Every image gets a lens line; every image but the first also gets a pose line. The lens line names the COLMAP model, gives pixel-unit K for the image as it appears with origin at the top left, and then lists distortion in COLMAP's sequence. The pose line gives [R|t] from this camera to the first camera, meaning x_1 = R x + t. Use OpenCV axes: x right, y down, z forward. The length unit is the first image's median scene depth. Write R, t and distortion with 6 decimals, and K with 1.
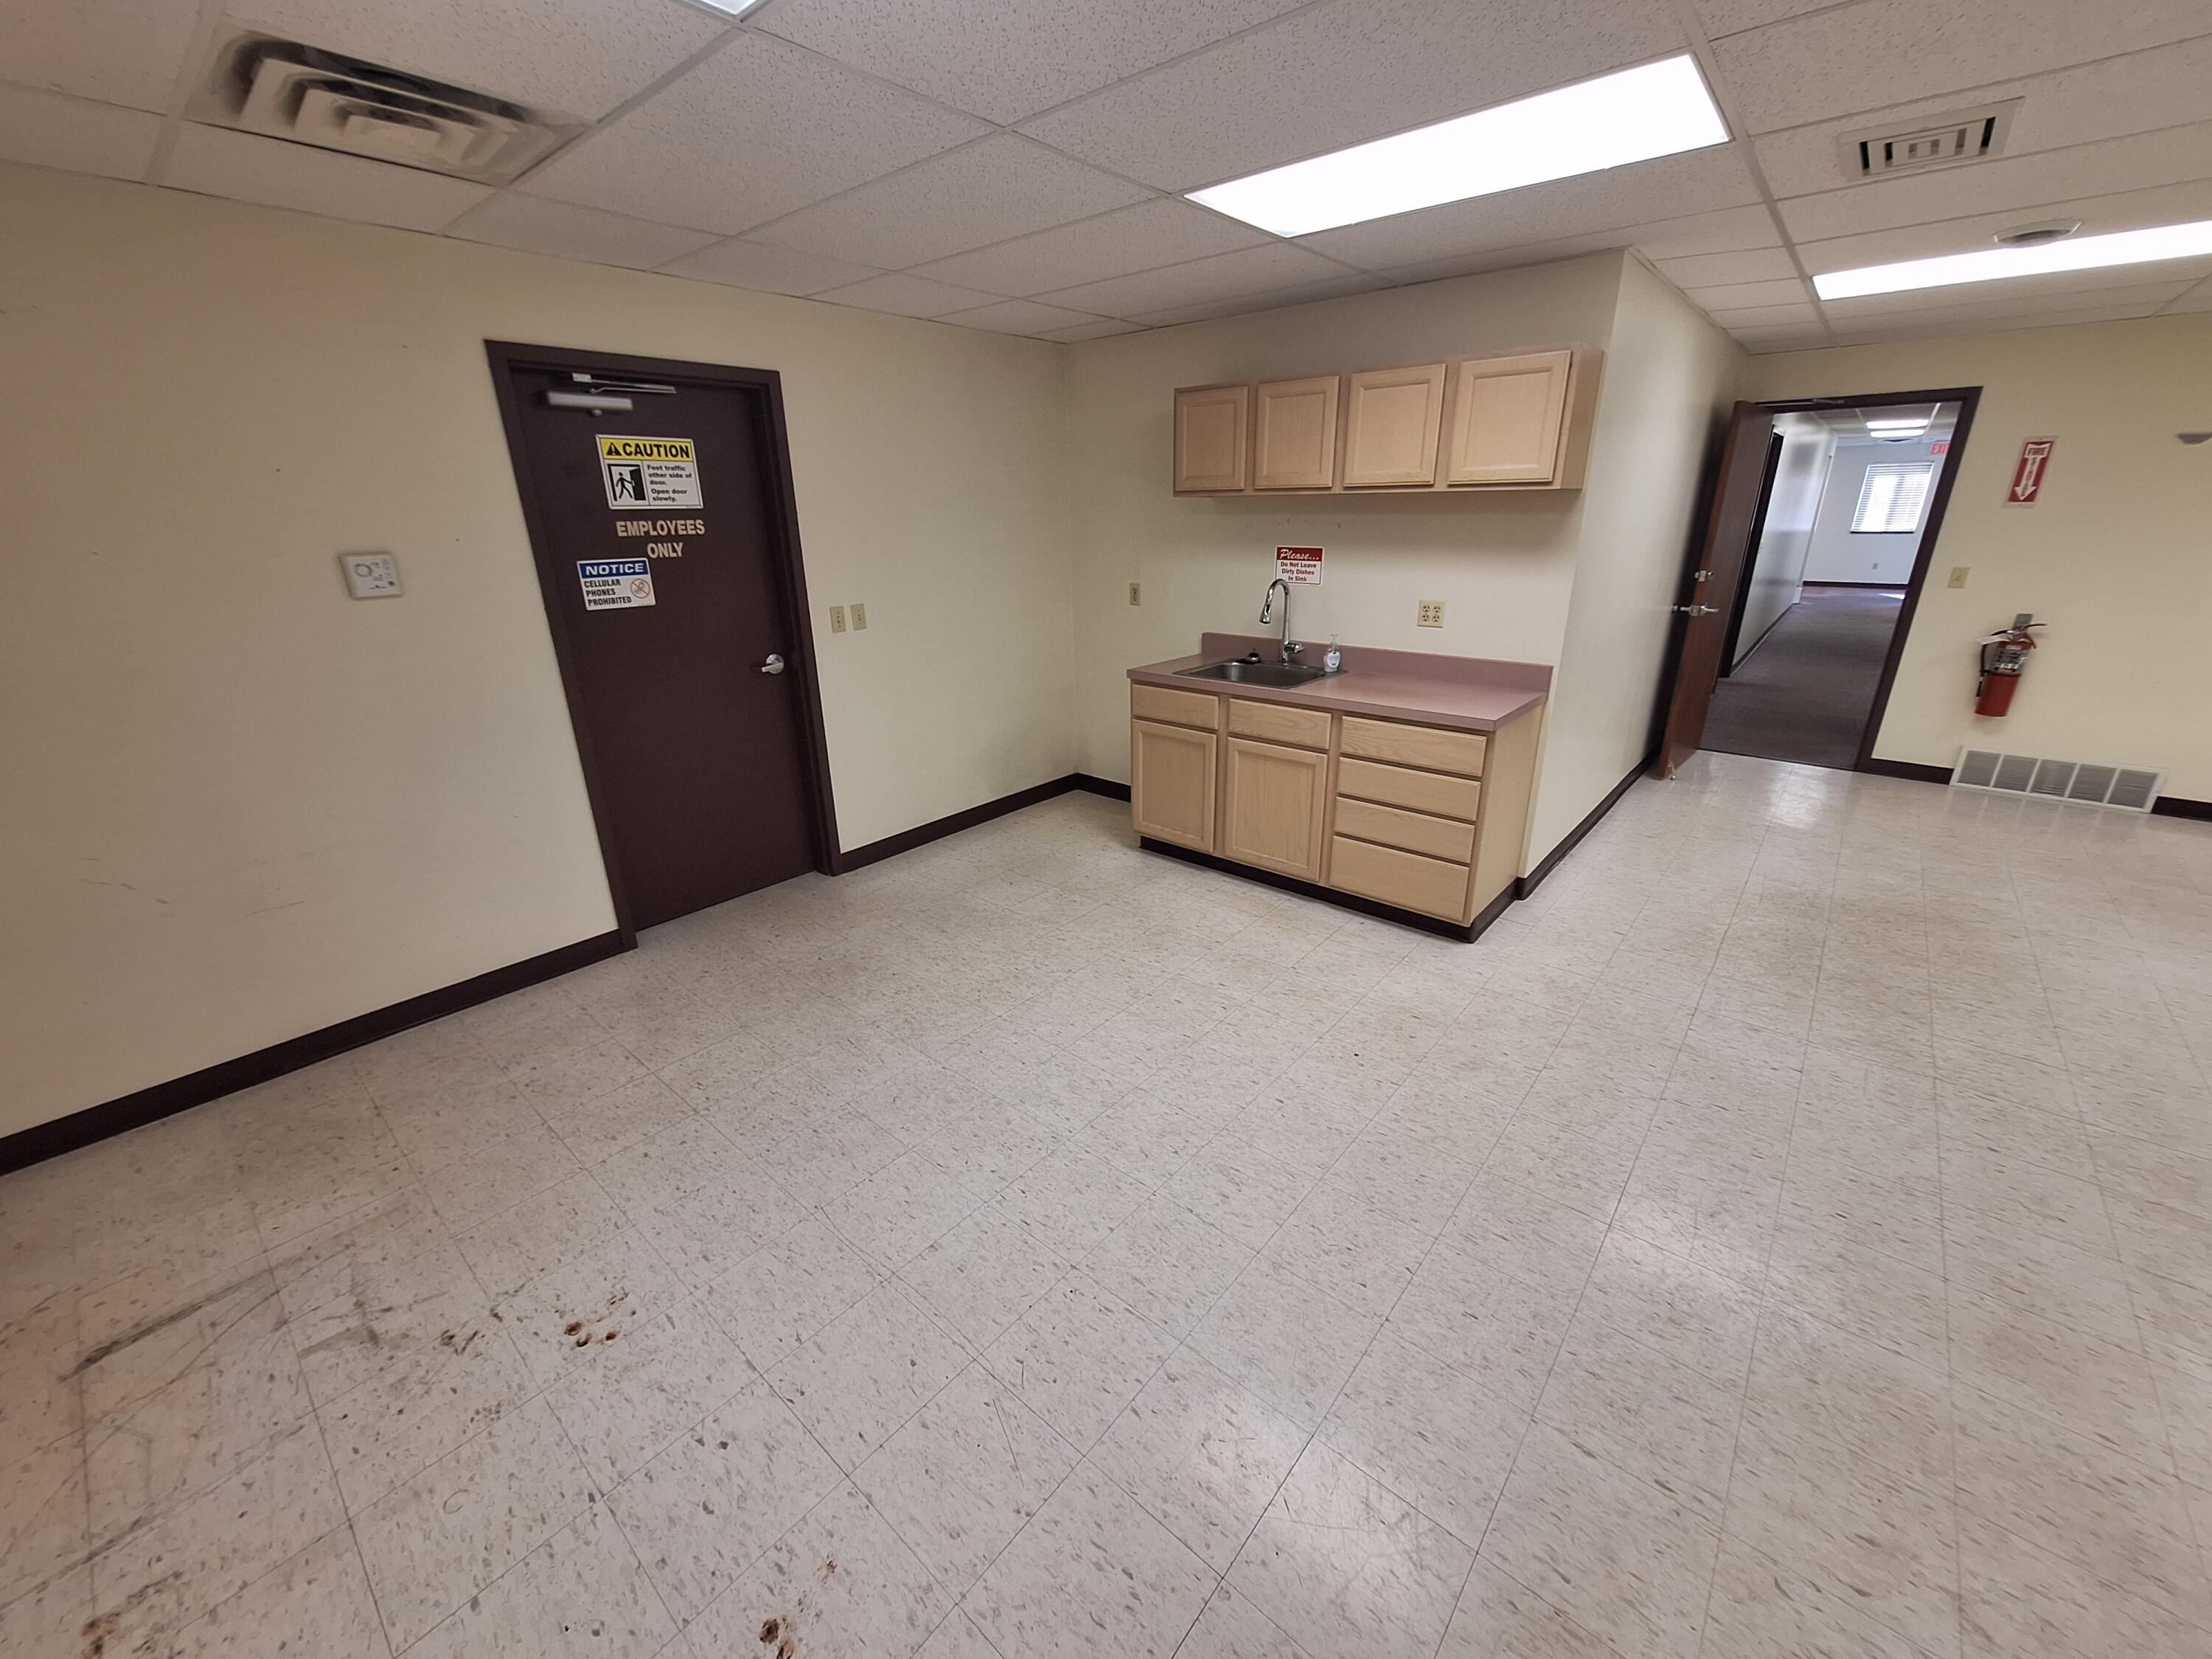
lens RADIAL K [[870.8, 0, 1109.9], [0, 870.8, 821.9], [0, 0, 1]] dist [-0.003874, 0.000934]
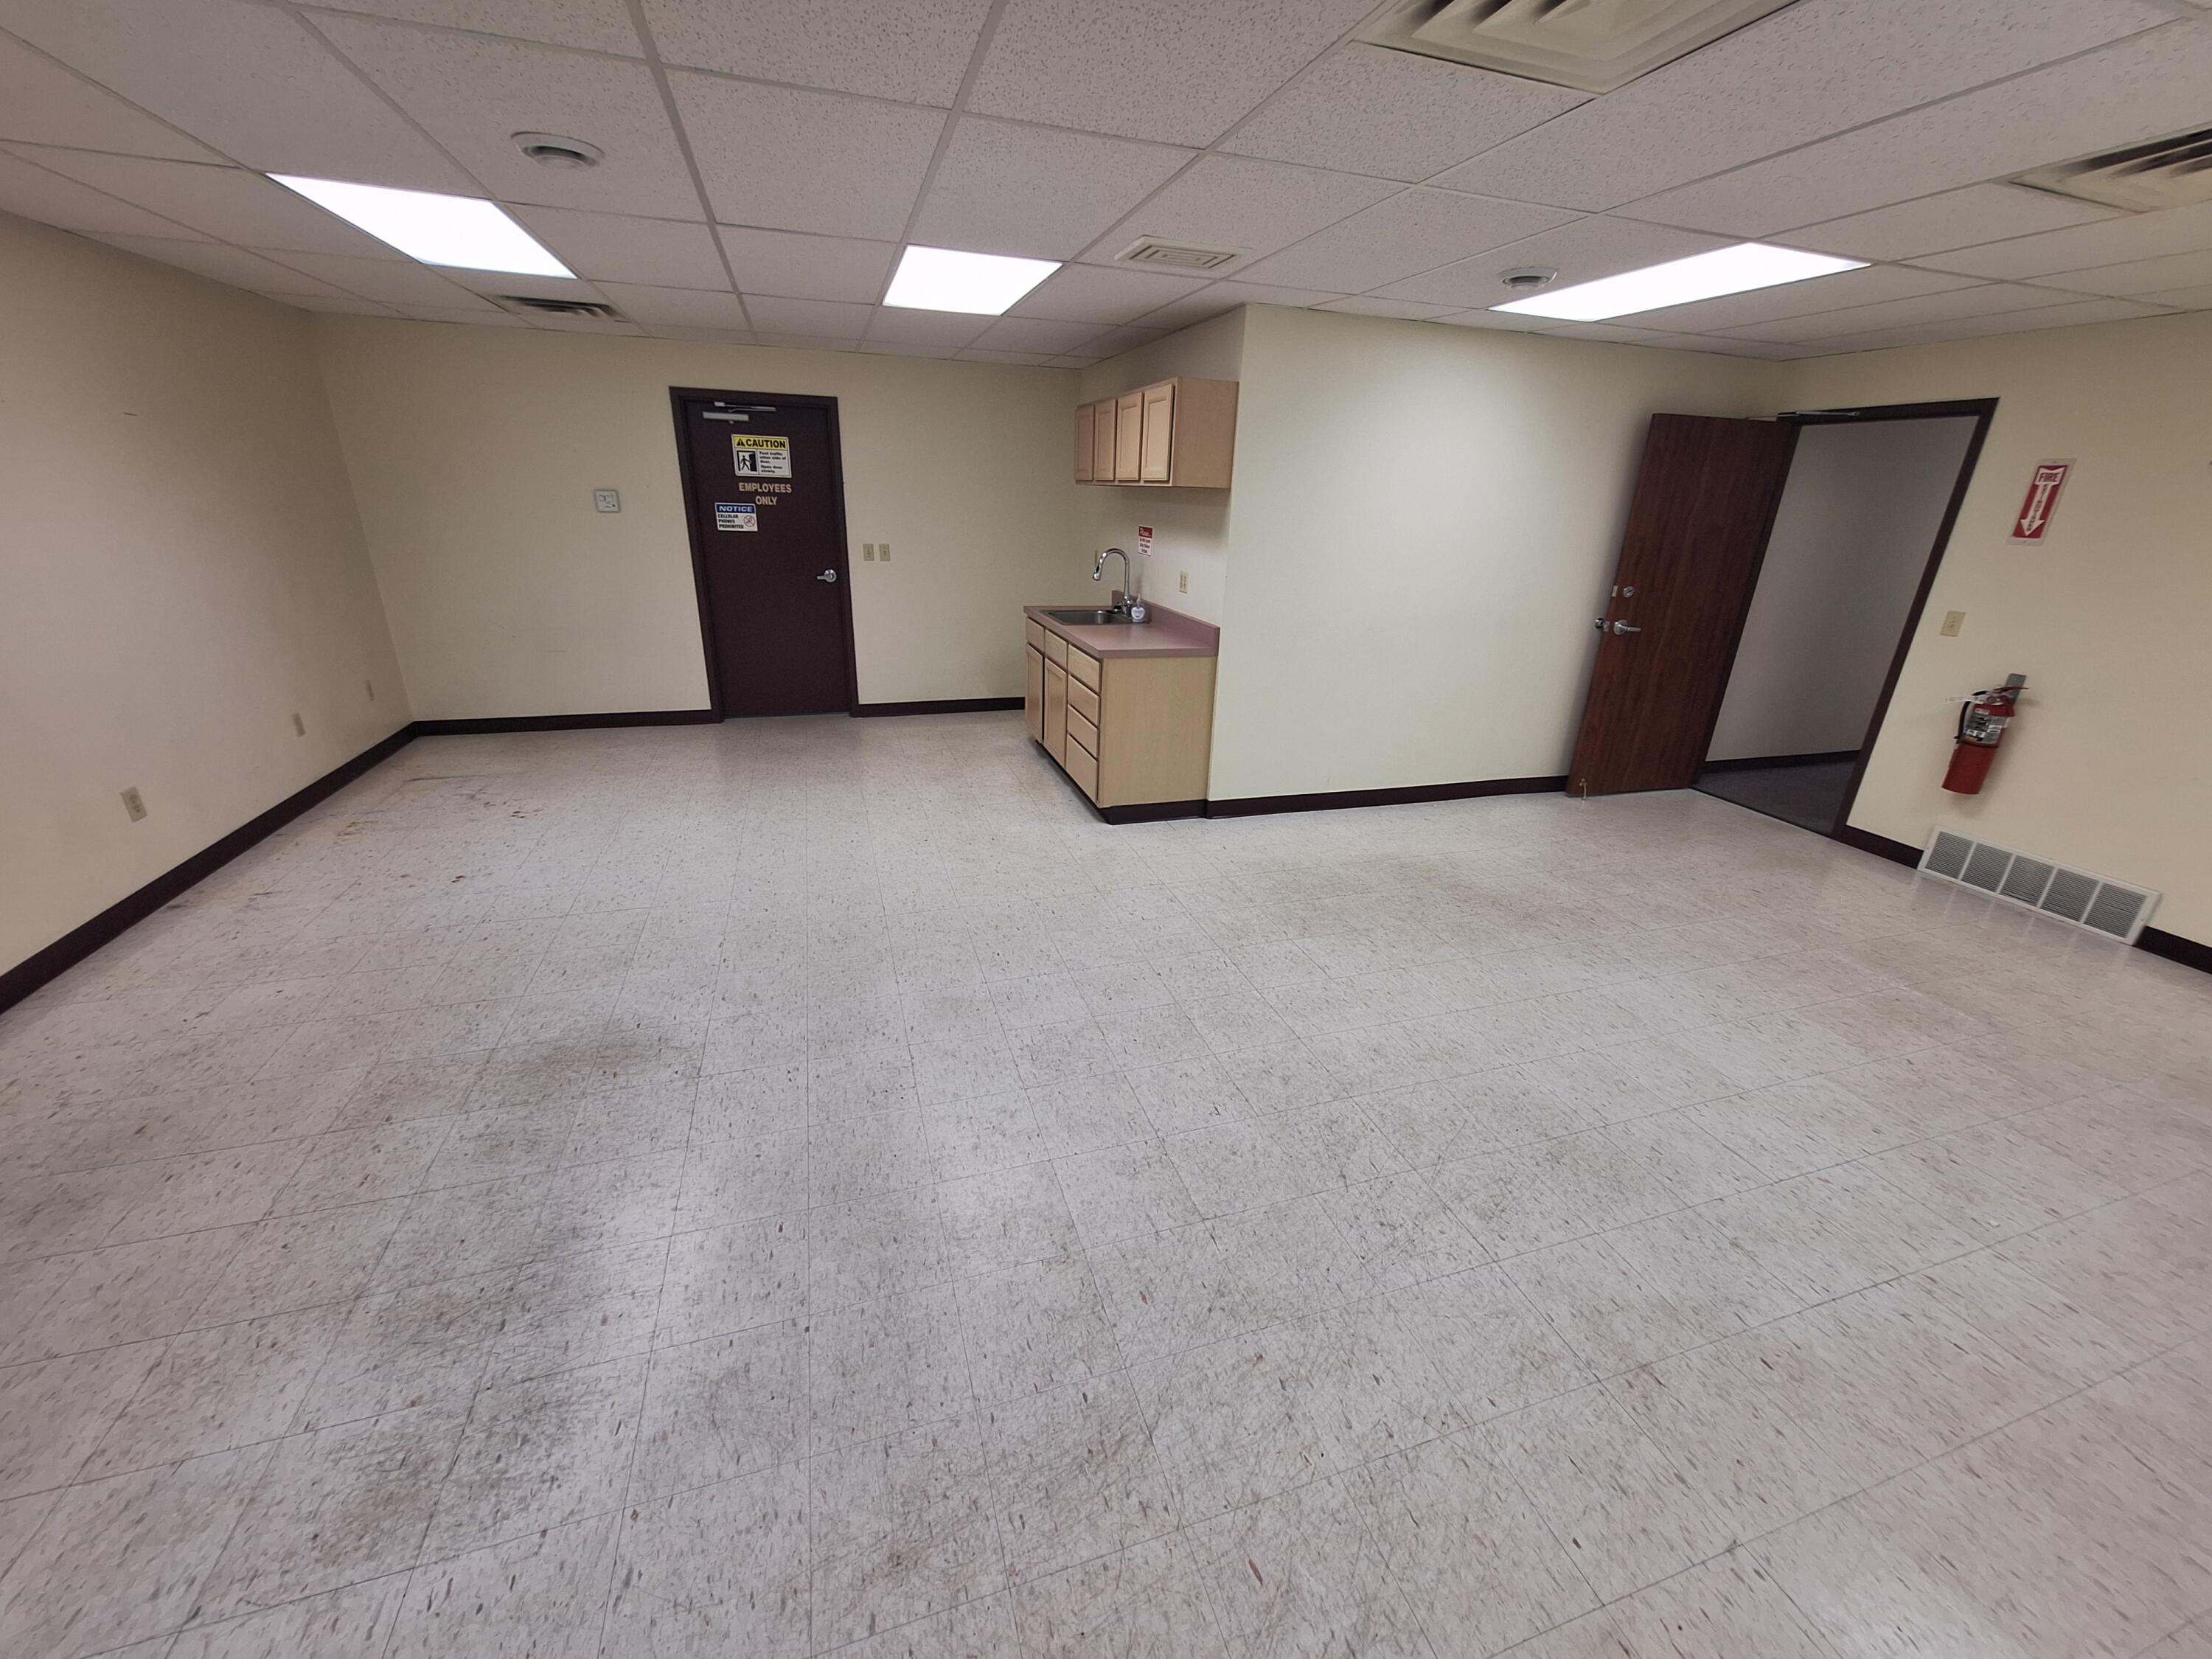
lens RADIAL K [[870.8, 0, 1112.1], [0, 870.8, 824.5], [0, 0, 1]] dist [-0.003874, 0.000934]
pose [[0.851236, 0.228156, -0.472591, 1.029189], [-0.221648, 0.972589, 0.070308, 0.043672], [0.475678, 0.044900, 0.878473, -0.174430]]
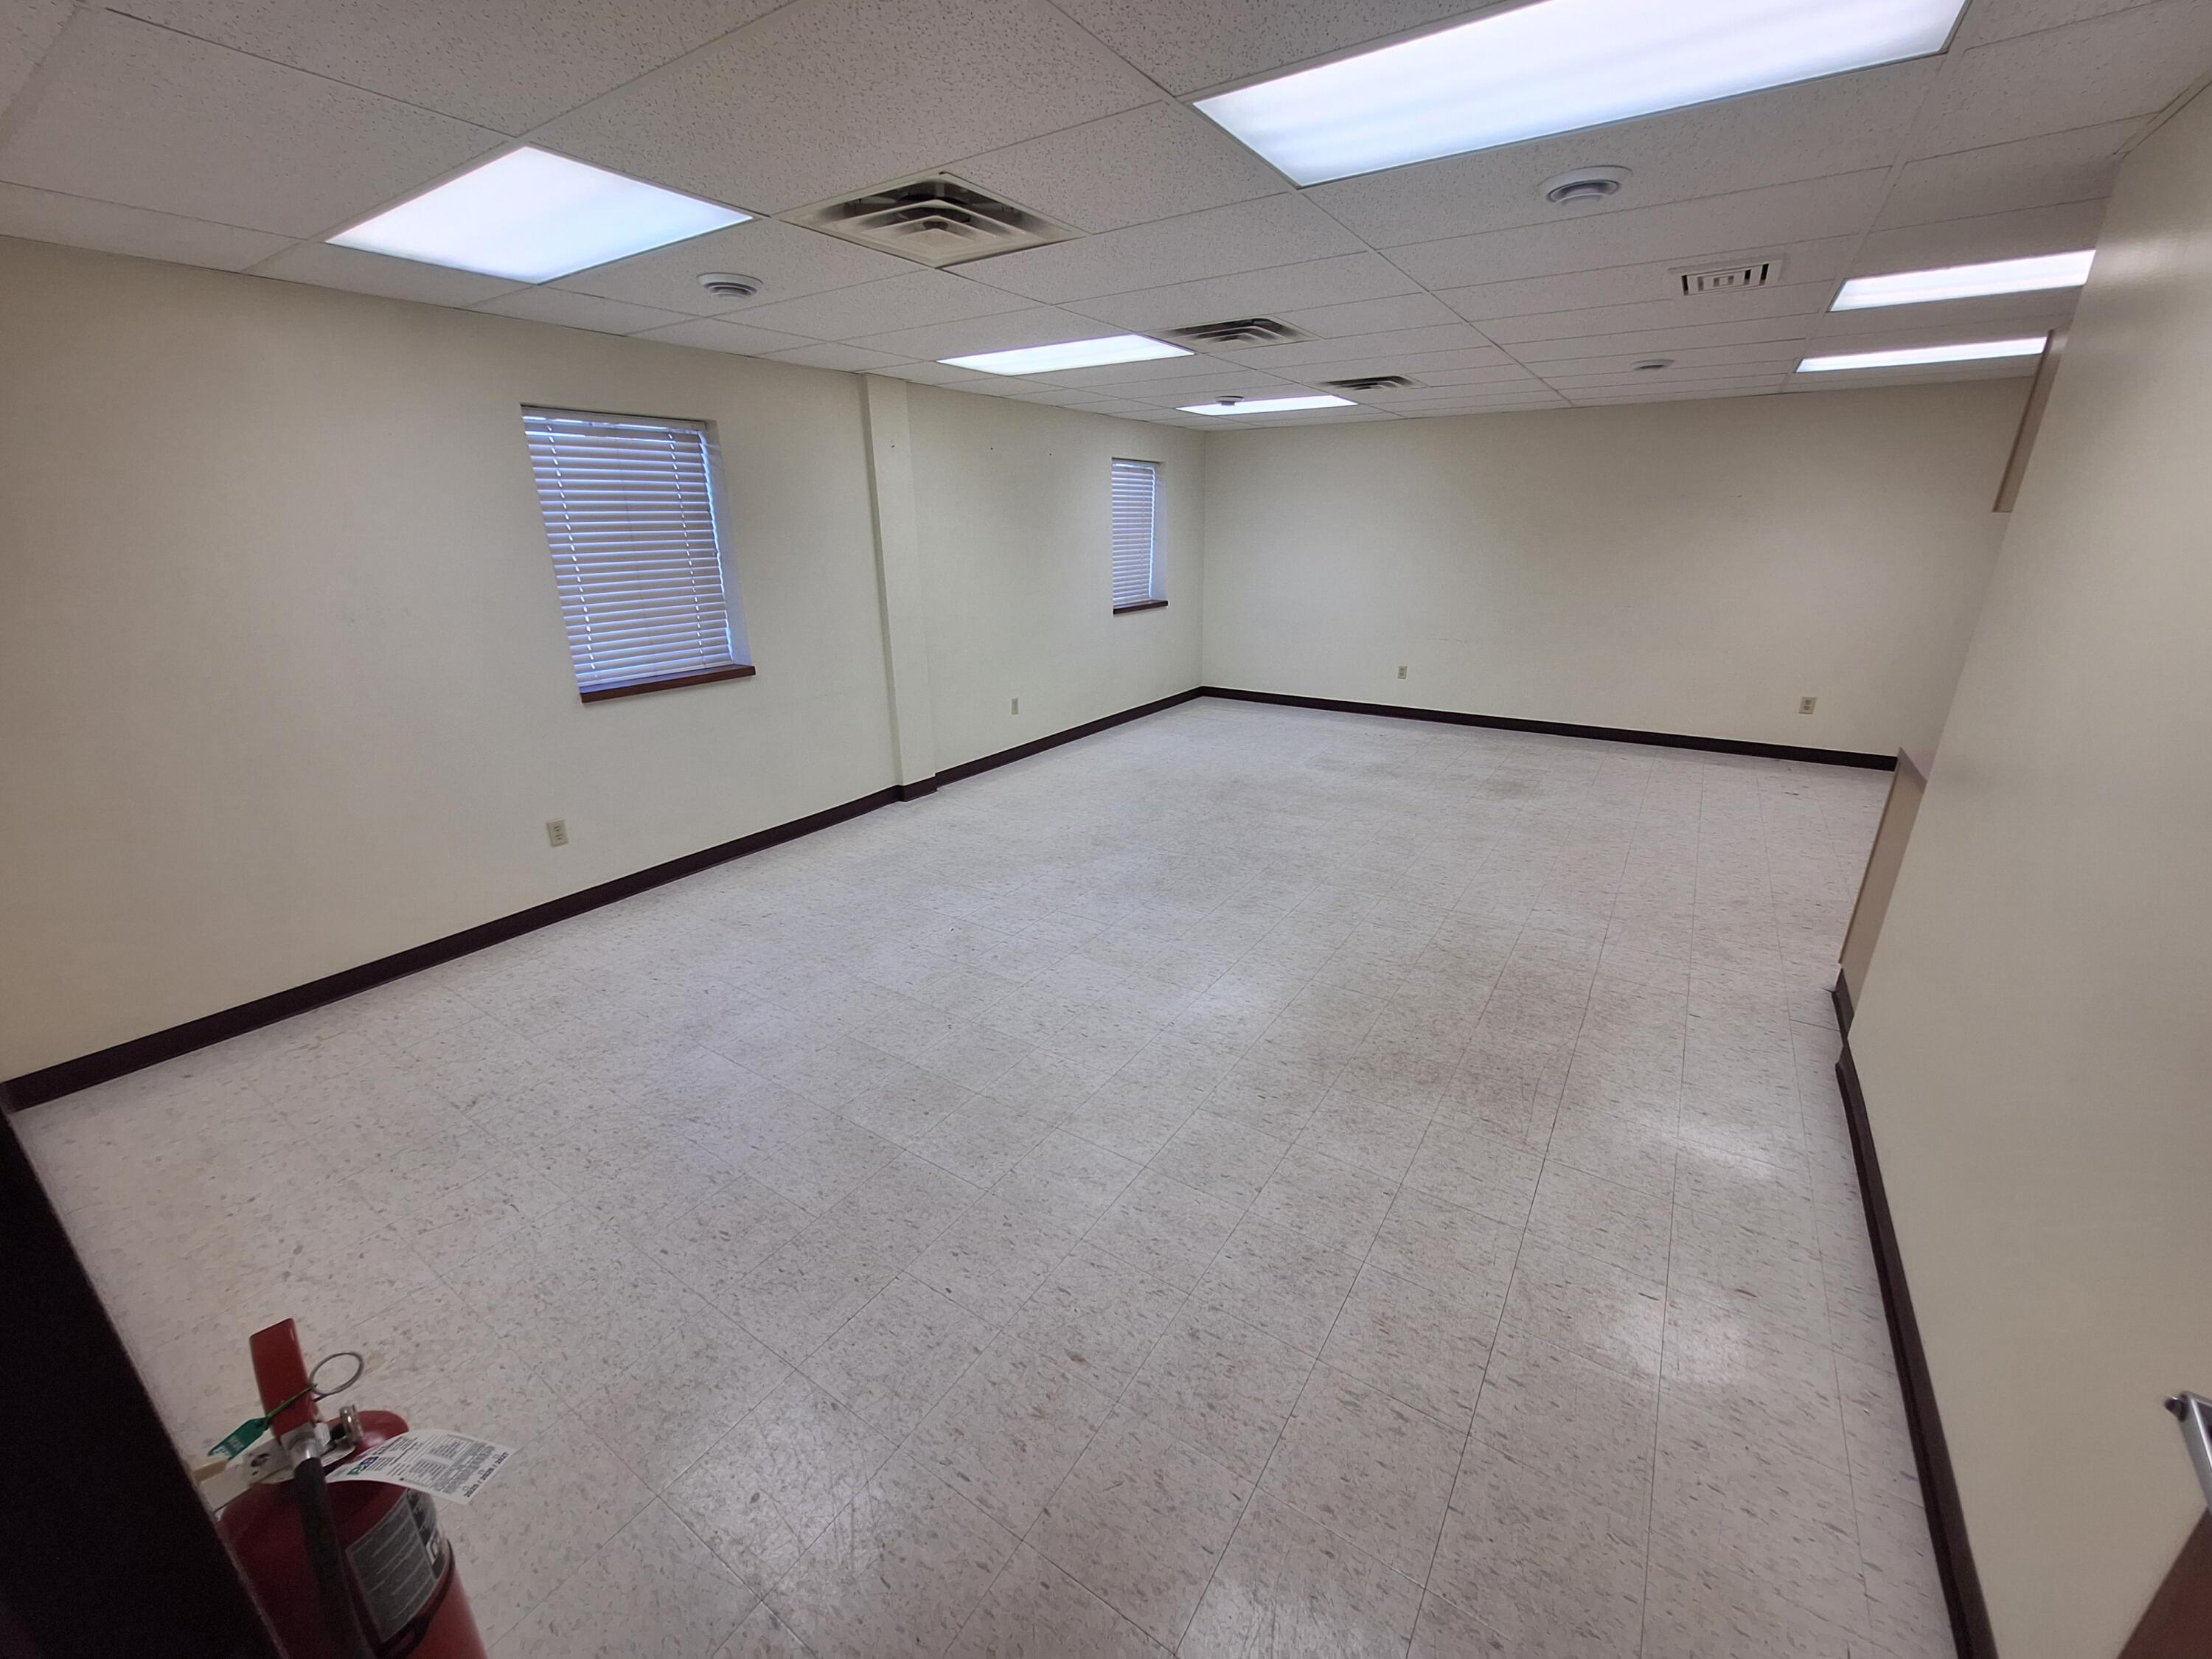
lens RADIAL K [[870.8, 0, 1115.5], [0, 870.8, 823.9], [0, 0, 1]] dist [-0.003874, 0.000934]
pose [[-0.991944, 0.062521, -0.110173, 1.251081], [-0.021411, 0.774456, 0.632266, -0.567300], [0.124854, 0.629531, -0.766878, 1.478036]]
